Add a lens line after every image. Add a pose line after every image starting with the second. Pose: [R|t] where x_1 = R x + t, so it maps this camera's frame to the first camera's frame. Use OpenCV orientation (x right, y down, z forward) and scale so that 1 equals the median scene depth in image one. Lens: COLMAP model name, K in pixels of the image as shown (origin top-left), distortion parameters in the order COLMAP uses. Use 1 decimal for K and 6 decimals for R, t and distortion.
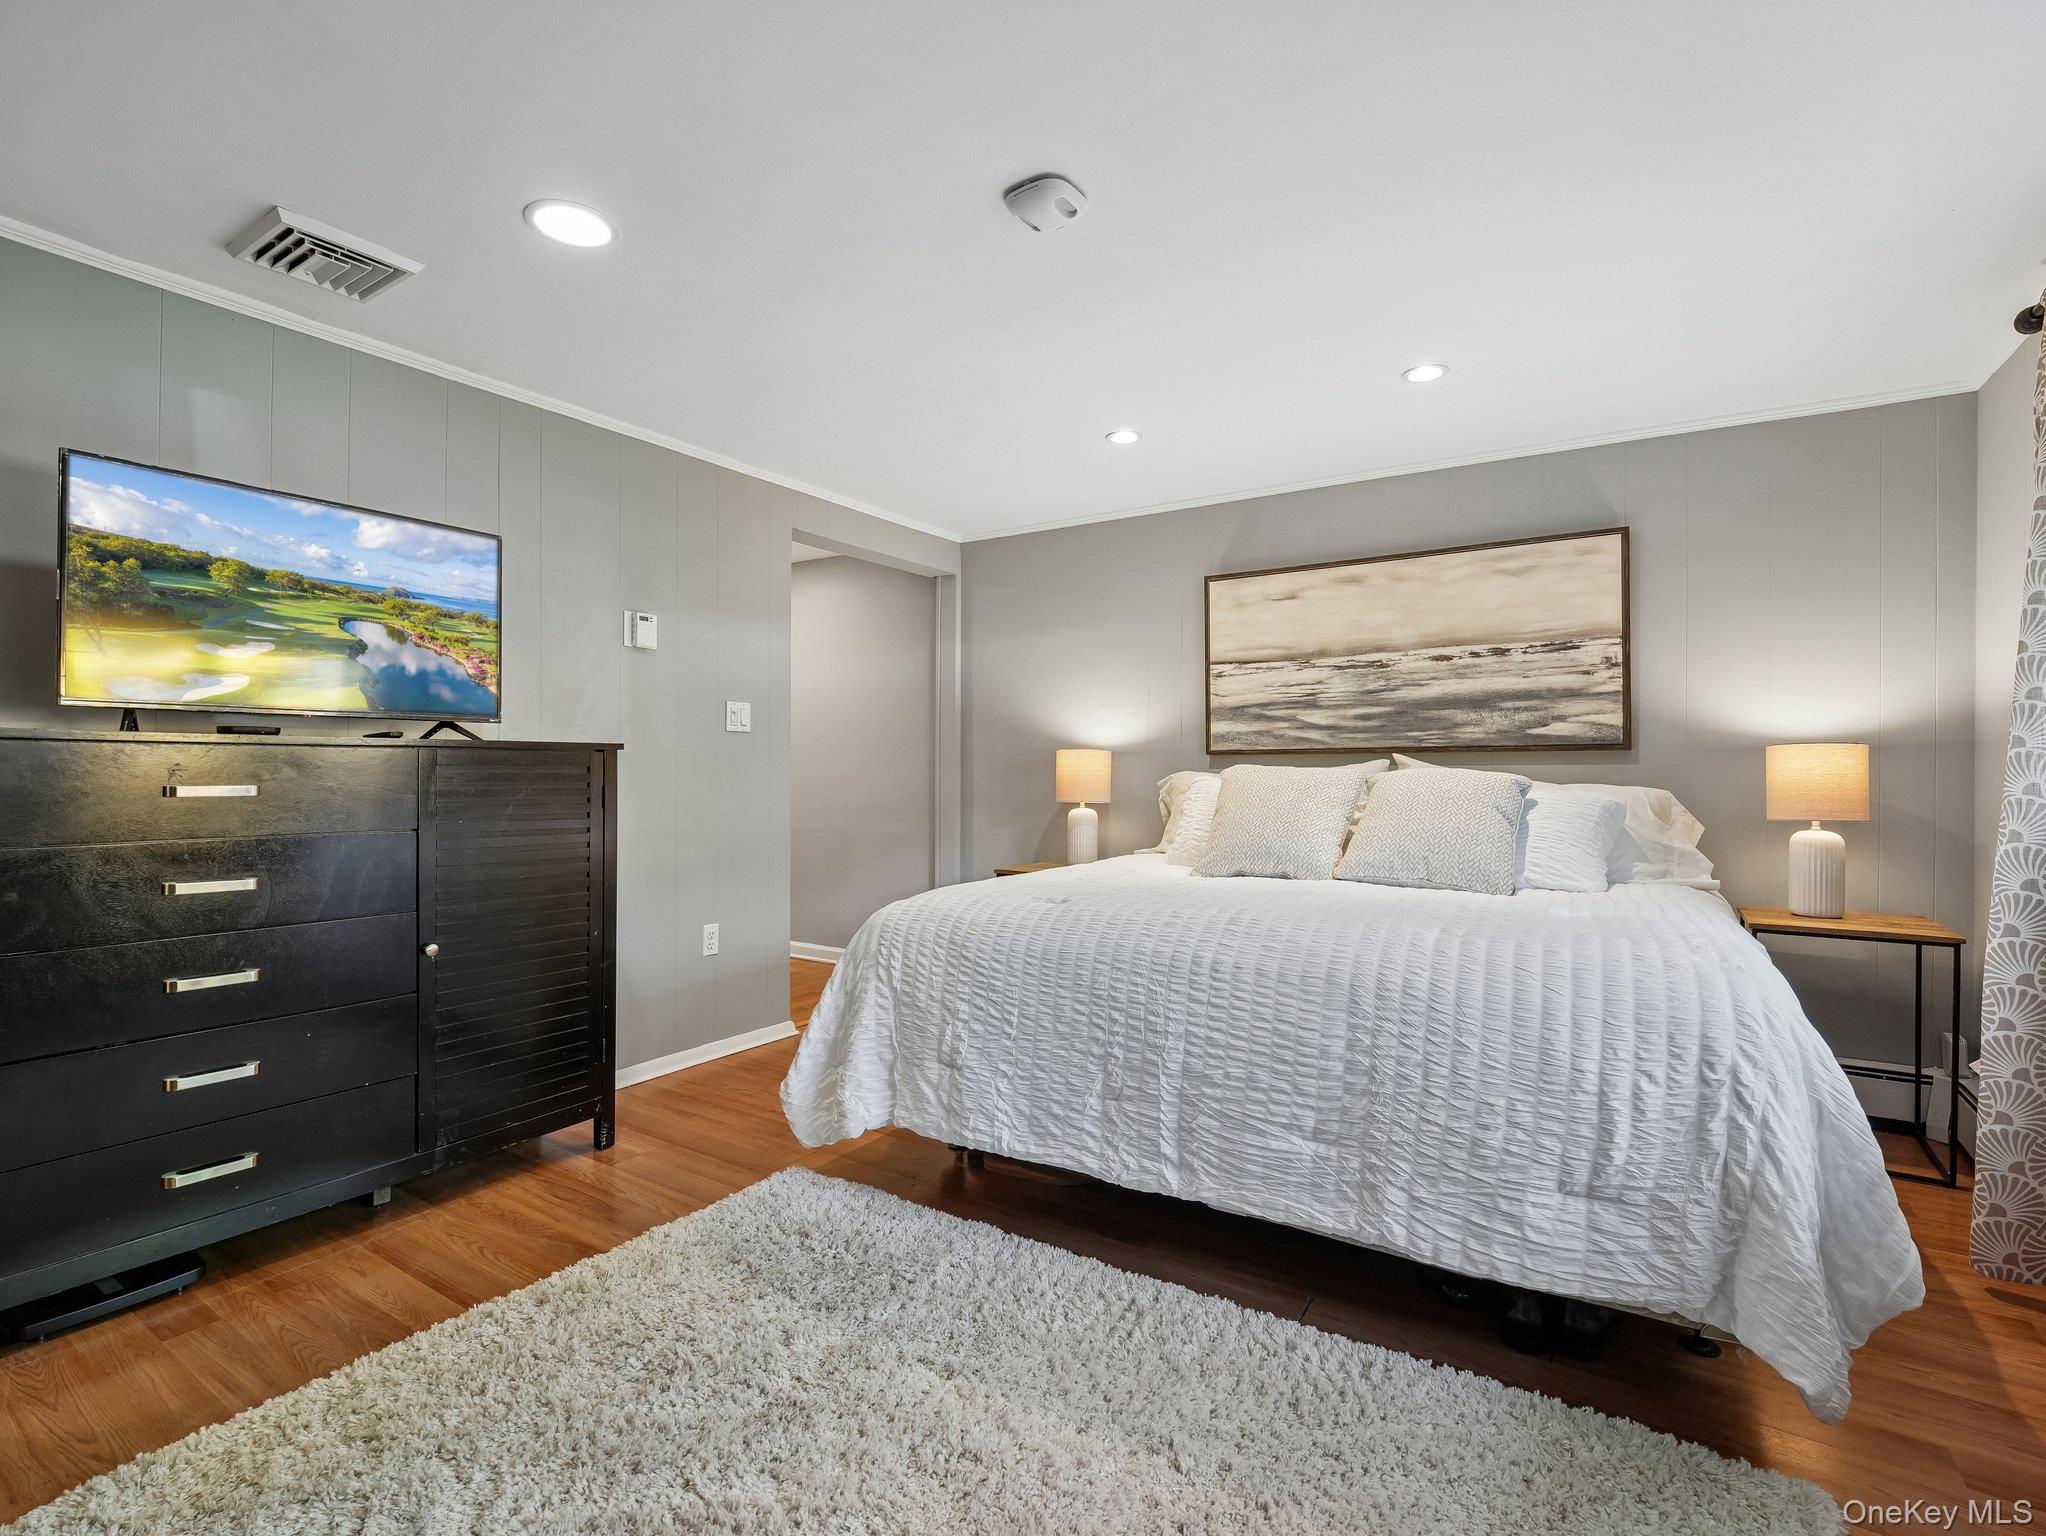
lens RADIAL K [[943.7, 0, 1041.6], [0, 943.7, 767.2], [0, 0, 1]] dist [0.005572, 0.001968]
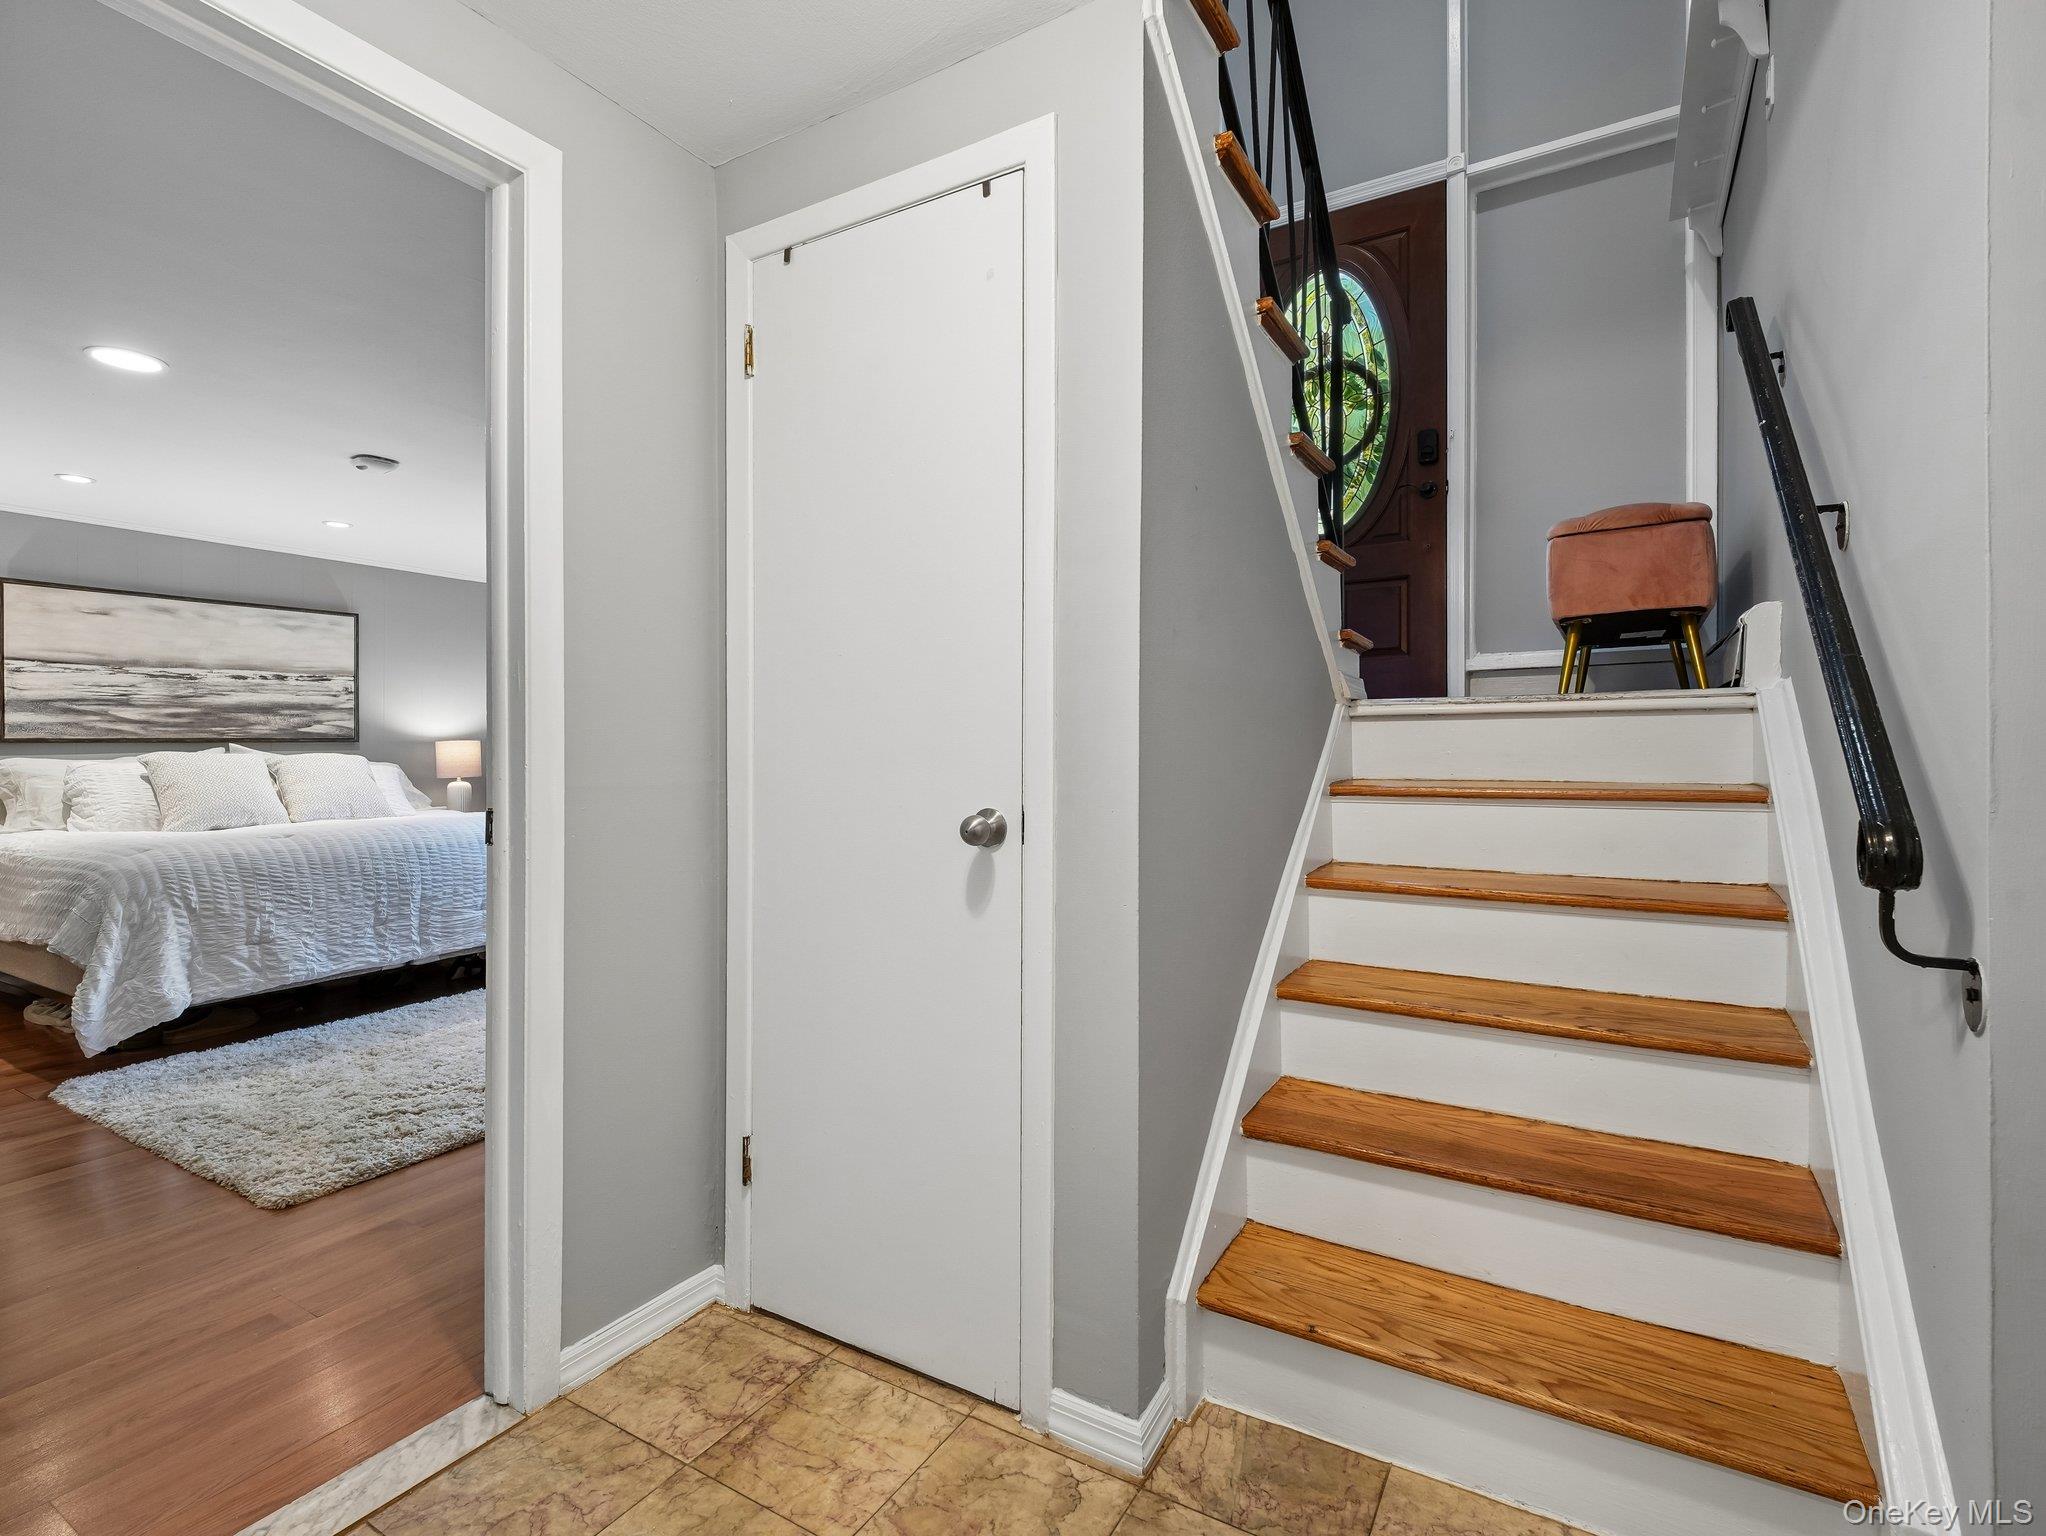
lens RADIAL K [[943.7, 0, 1022.2], [0, 943.7, 764.7], [0, 0, 1]] dist [0.005572, 0.001968]
pose [[-0.042698, -0.018850, 0.998910, -1.143444], [0.001239, 0.999820, 0.018920, -0.008345], [-0.999087, 0.002046, -0.042667, -0.142184]]
